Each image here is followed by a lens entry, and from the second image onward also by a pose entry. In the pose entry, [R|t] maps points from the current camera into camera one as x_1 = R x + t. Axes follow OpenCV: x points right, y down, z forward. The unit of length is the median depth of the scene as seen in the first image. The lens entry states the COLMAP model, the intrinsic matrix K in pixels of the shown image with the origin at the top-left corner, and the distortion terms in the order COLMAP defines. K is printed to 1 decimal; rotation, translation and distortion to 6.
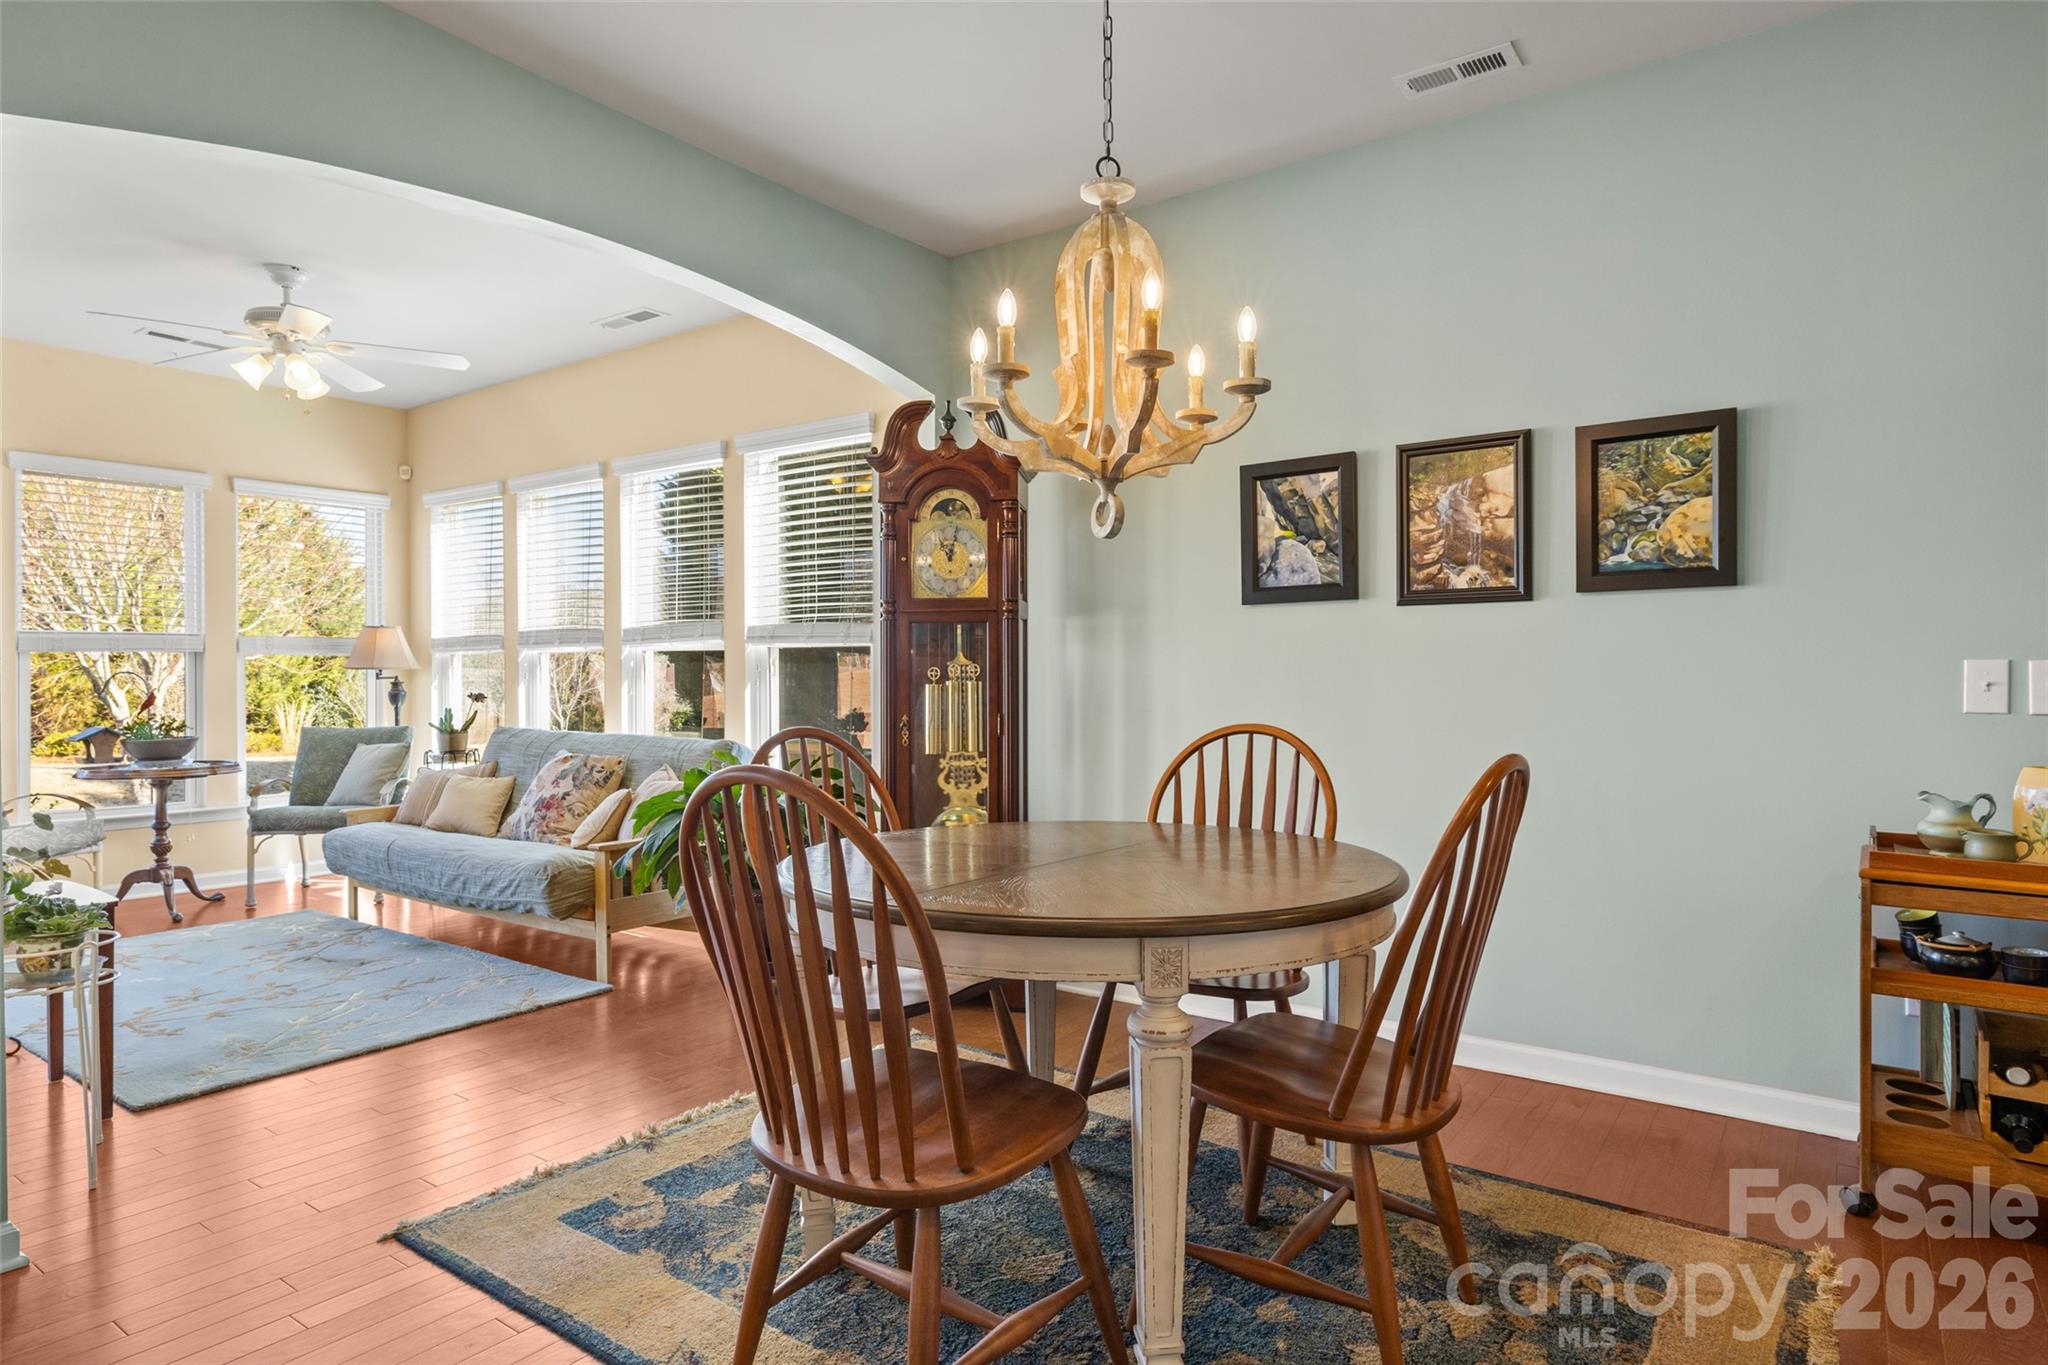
lens RADIAL K [[1165.7, 0, 1024.0], [0, 1165.7, 682.5], [0, 0, 1]] dist [0.001235, 0.002748]
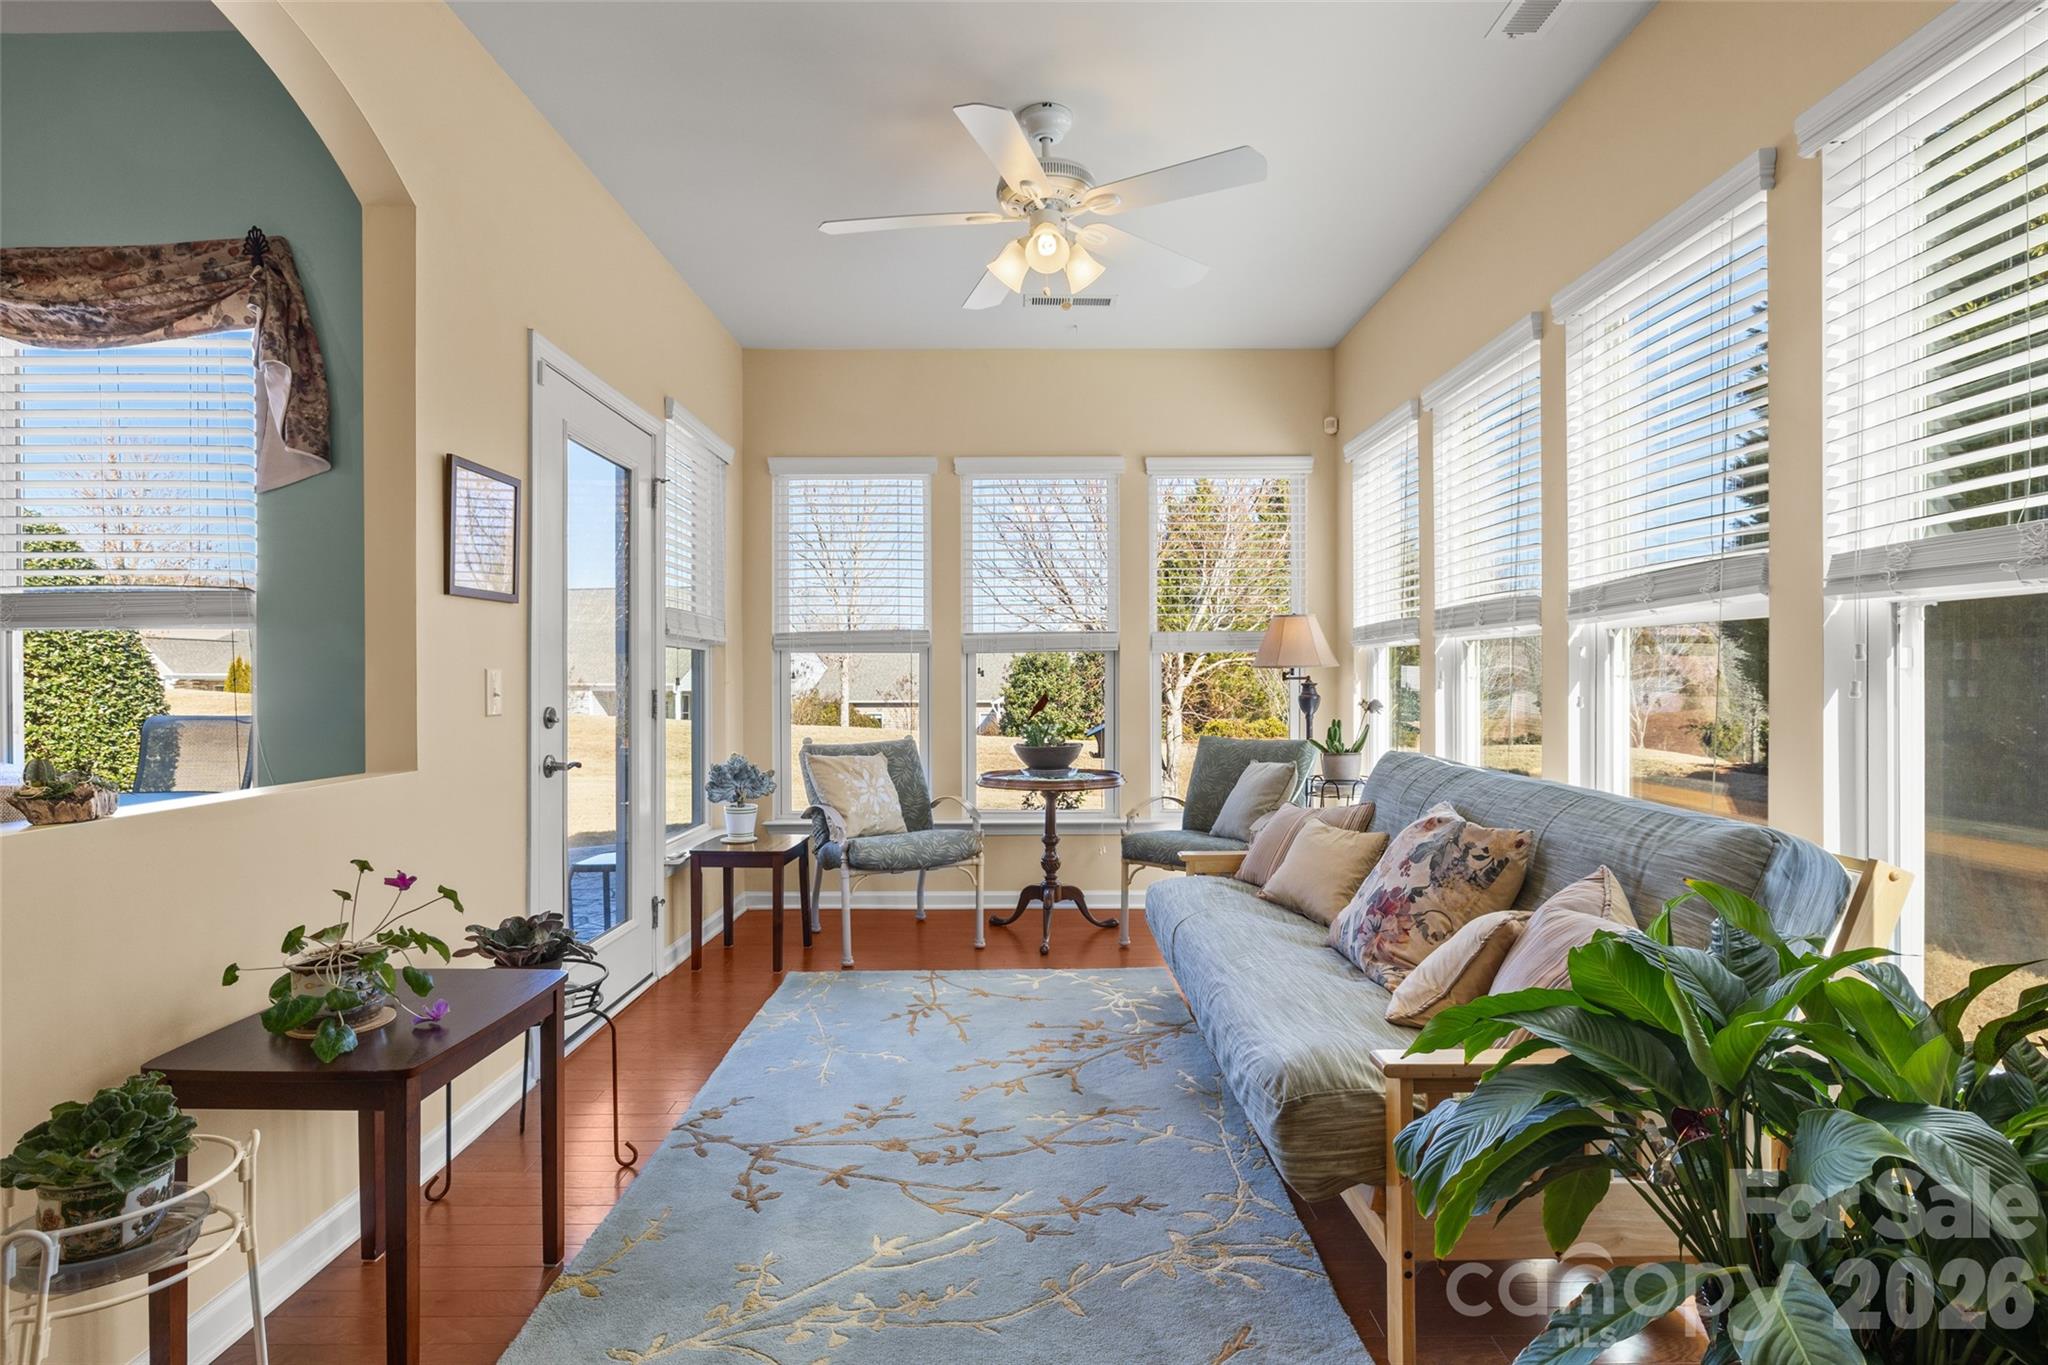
lens RADIAL K [[1036.3, 0, 1024.0], [0, 1036.3, 682.5], [0, 0, 1]] dist [-0.002463, -0.000549]
pose [[0.602158, 0.002828, -0.798372, -0.103653], [-0.003709, 0.999993, 0.000744, -0.001022], [0.798368, 0.002513, 0.602164, 0.492740]]
